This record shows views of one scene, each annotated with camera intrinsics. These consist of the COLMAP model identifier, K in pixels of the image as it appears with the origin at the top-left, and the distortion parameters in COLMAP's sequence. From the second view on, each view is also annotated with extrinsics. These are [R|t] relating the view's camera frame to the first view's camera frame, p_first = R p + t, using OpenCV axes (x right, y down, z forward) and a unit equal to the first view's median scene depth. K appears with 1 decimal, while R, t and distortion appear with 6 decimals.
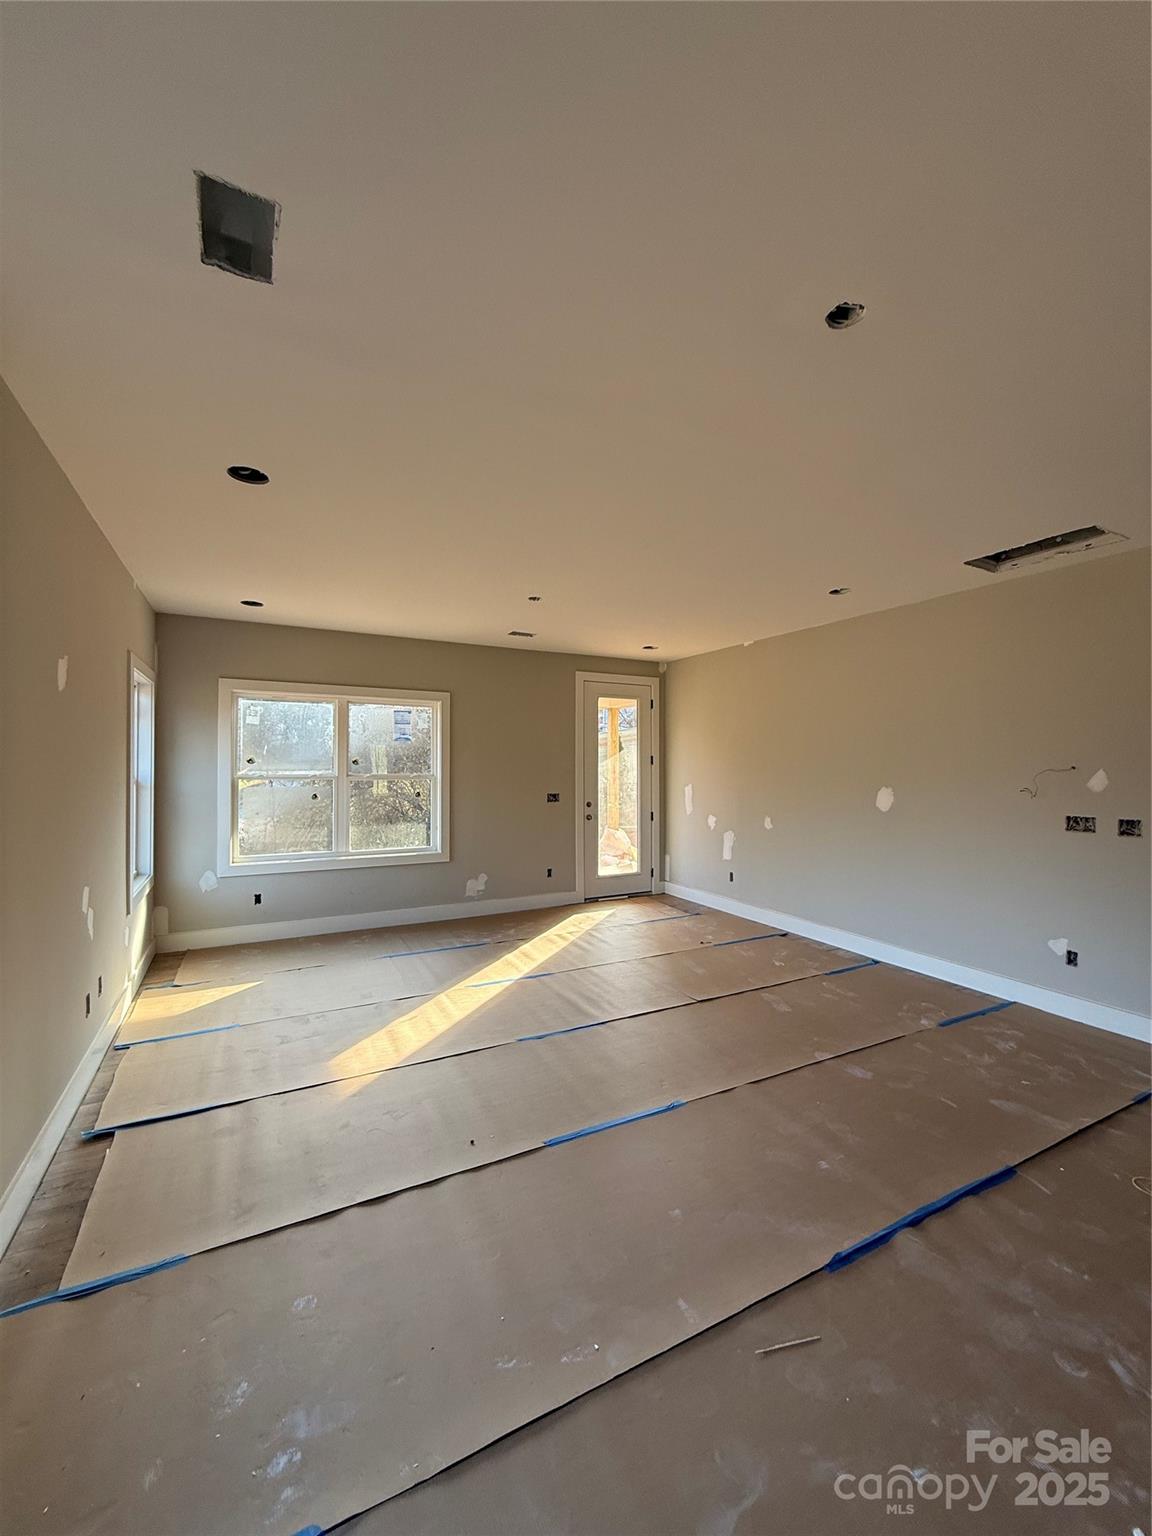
lens RADIAL K [[610.4, 0, 575.2], [0, 610.4, 763.5], [0, 0, 1]] dist [0.000887, -0.000284]
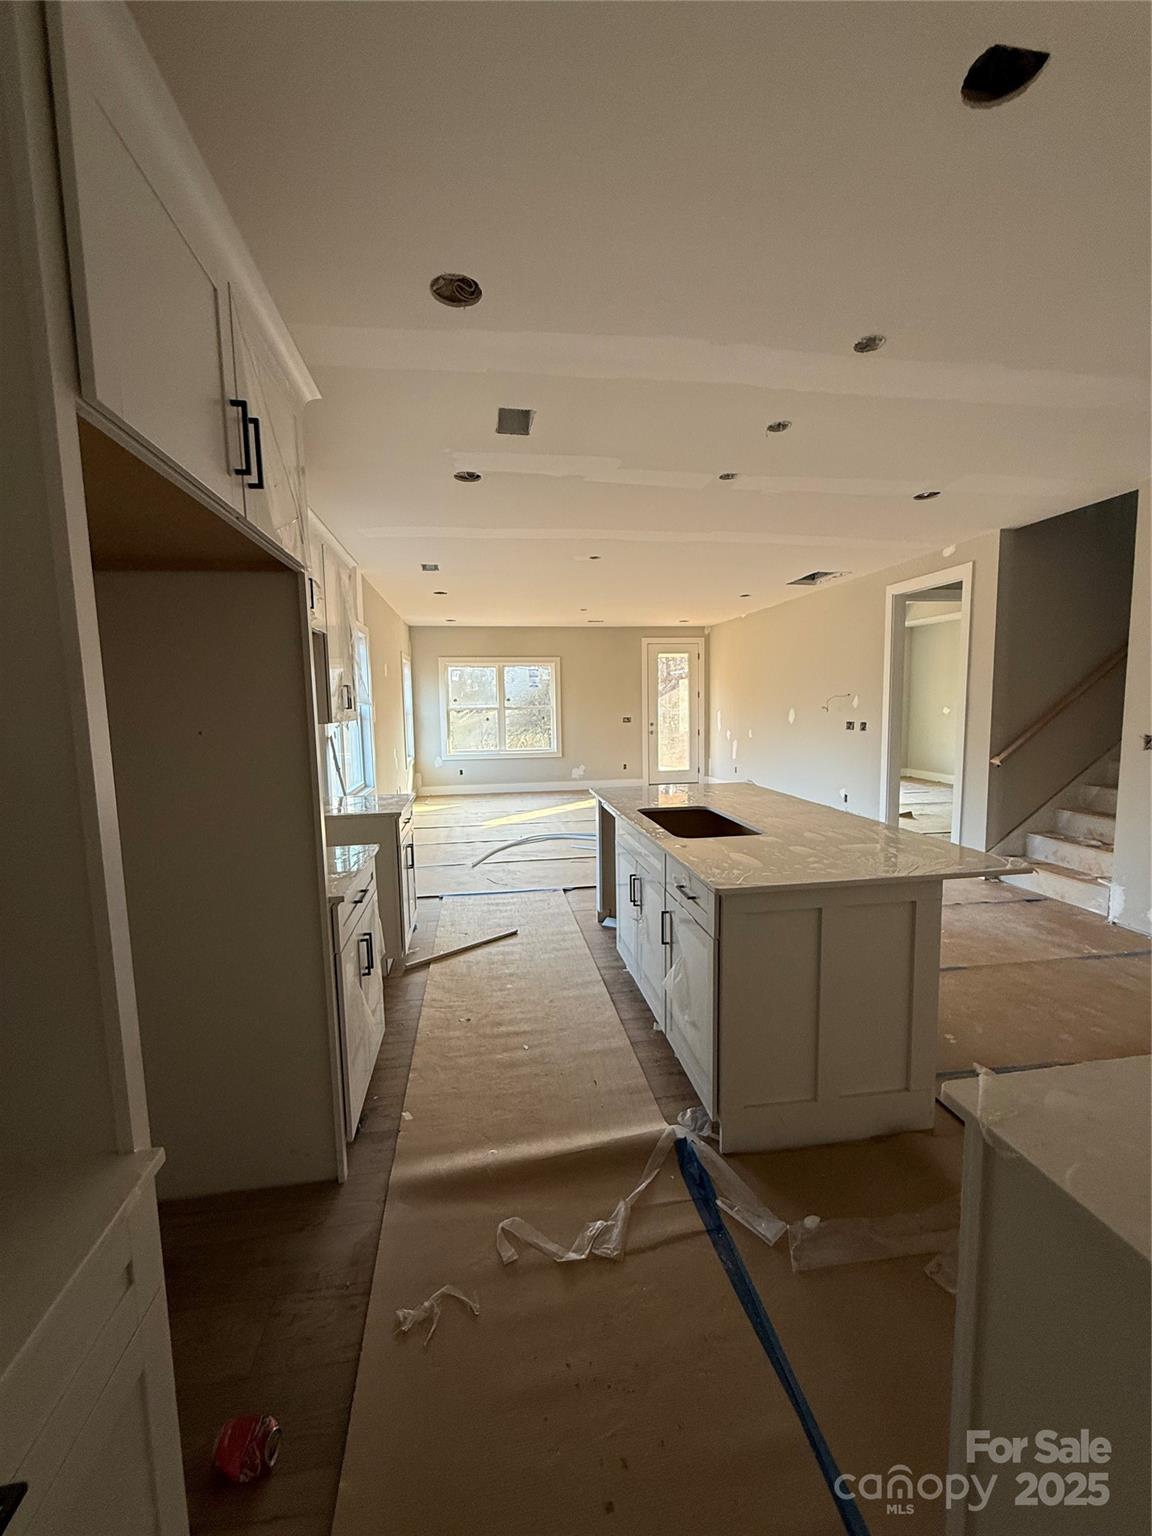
lens RADIAL K [[610.4, 0, 575.2], [0, 610.4, 763.5], [0, 0, 1]] dist [0.000887, -0.000284]
pose [[0.947148, 0.013104, -0.320529, 0.370855], [0.020440, 0.994670, 0.101063, 0.006012], [0.320145, -0.102274, 0.941832, -0.589269]]
